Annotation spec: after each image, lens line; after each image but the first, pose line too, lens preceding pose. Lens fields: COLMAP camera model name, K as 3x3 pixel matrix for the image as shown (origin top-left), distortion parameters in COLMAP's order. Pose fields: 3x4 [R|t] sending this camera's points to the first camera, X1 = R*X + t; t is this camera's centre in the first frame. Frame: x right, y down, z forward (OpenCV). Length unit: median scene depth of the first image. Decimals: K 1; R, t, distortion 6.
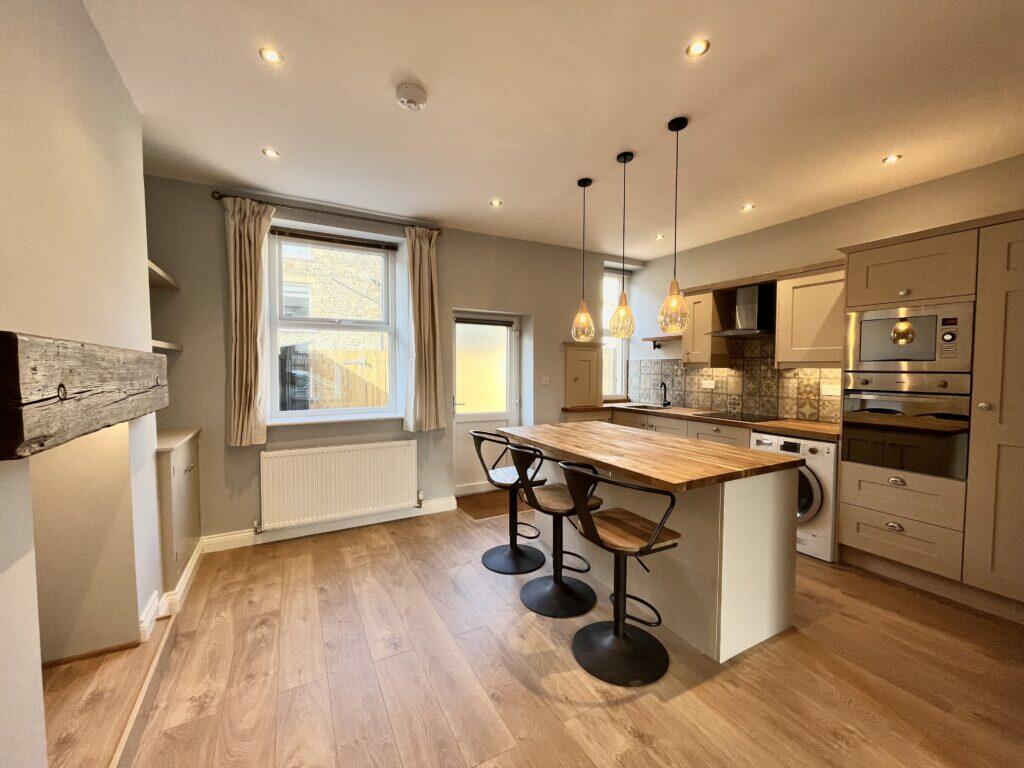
lens RADIAL K [[416.4, 0, 511.2], [0, 416.4, 383.1], [0, 0, 1]] dist [-0.004174, -0.000208]
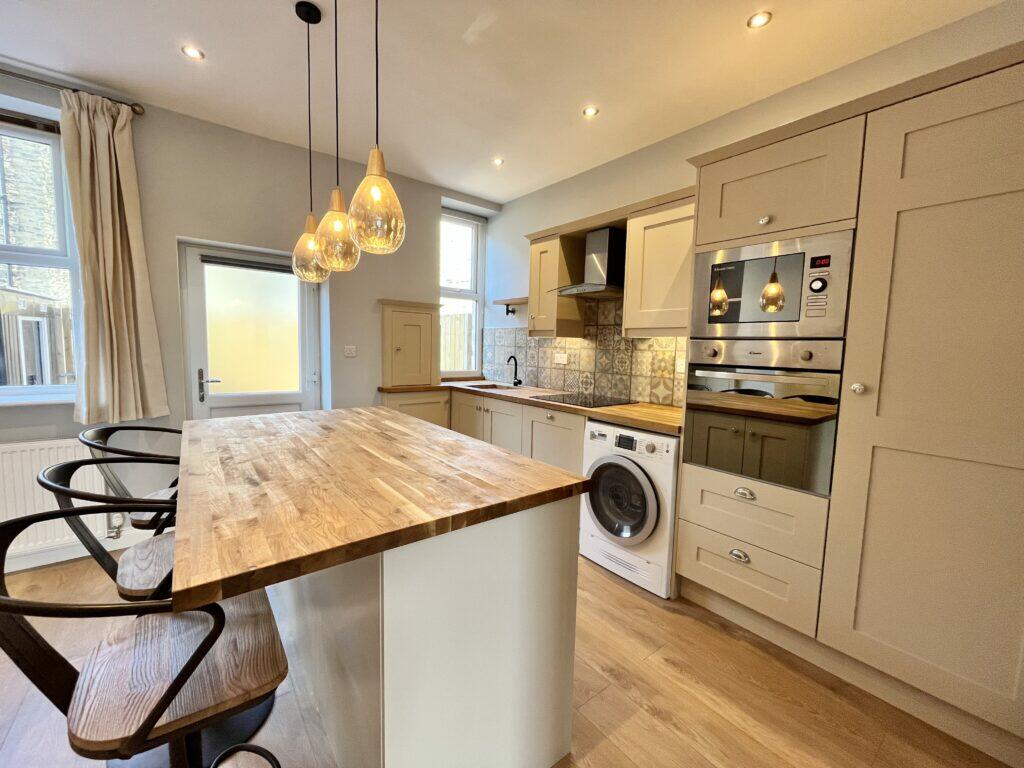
lens RADIAL K [[416.4, 0, 511.9], [0, 416.4, 383.0], [0, 0, 1]] dist [-0.004174, -0.000208]
pose [[0.985104, 0.004684, 0.171895, 0.331330], [-0.013723, 0.998582, 0.051435, 0.013826], [-0.171410, -0.053028, 0.983772, 0.303800]]
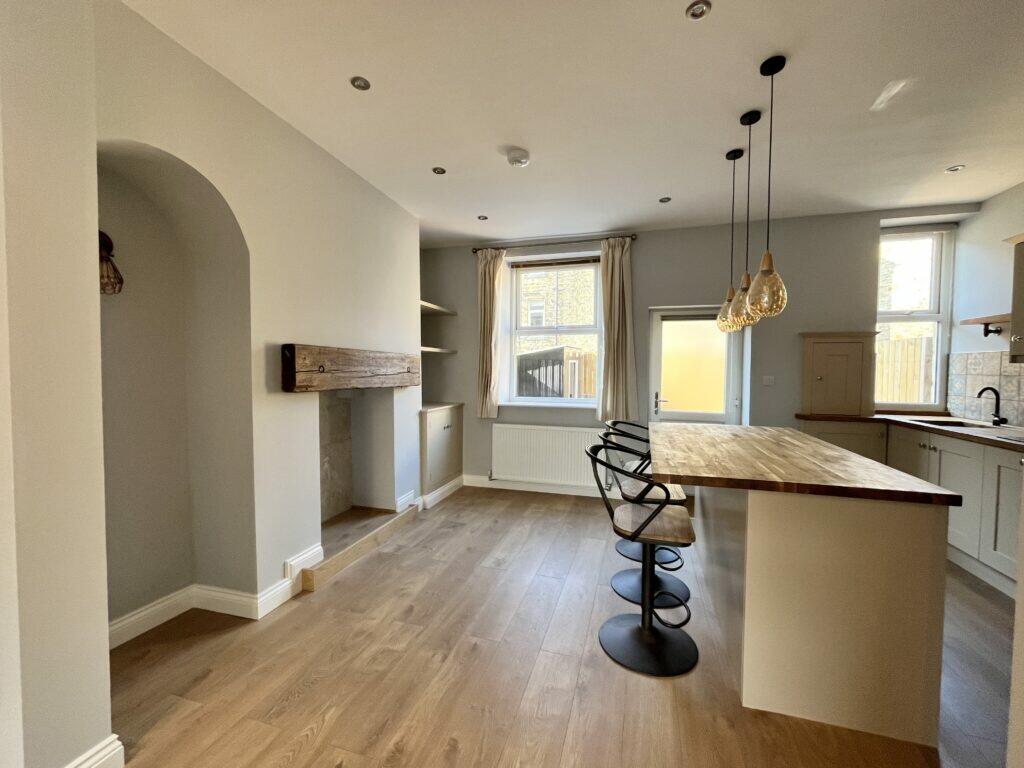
lens RADIAL K [[416.4, 0, 510.4], [0, 416.4, 384.3], [0, 0, 1]] dist [-0.004174, -0.000208]
pose [[0.699817, 0.027470, -0.713794, 0.444818], [-0.031649, 0.999471, 0.007435, 0.018539], [0.713621, 0.017388, 0.700316, 0.036351]]
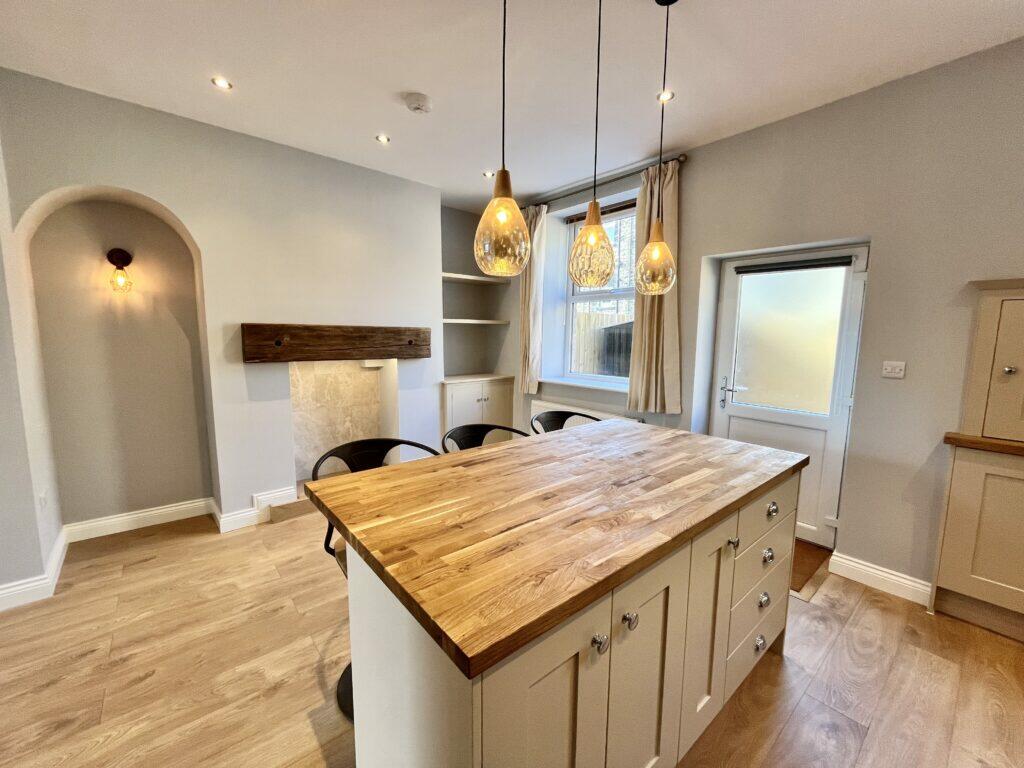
lens RADIAL K [[416.4, 0, 510.6], [0, 416.4, 382.4], [0, 0, 1]] dist [-0.004174, -0.000208]
pose [[0.205117, 0.116747, -0.971750, 0.646996], [-0.045999, 0.992913, 0.109581, -0.031060], [0.977656, 0.022223, 0.209033, 0.636148]]
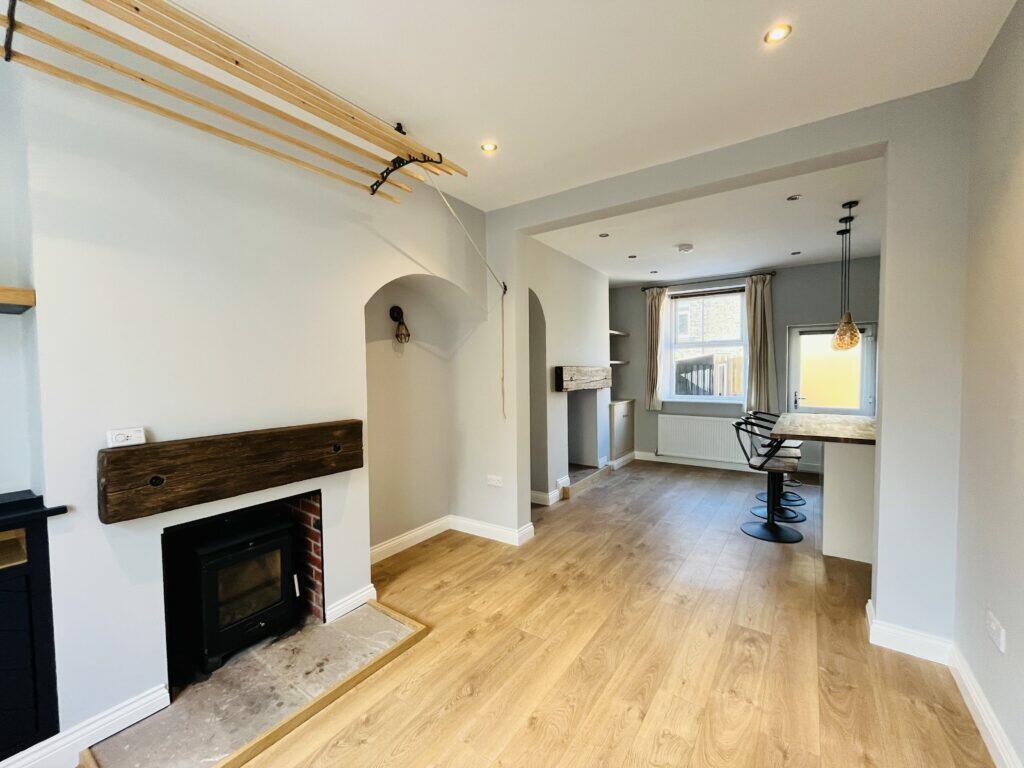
lens RADIAL K [[416.4, 0, 508.6], [0, 416.4, 383.9], [0, 0, 1]] dist [-0.004174, -0.000208]
pose [[0.440080, 0.026323, -0.897573, 0.824495], [-0.022772, 0.999576, 0.018150, 0.003527], [0.897670, 0.012452, 0.440493, -0.488944]]
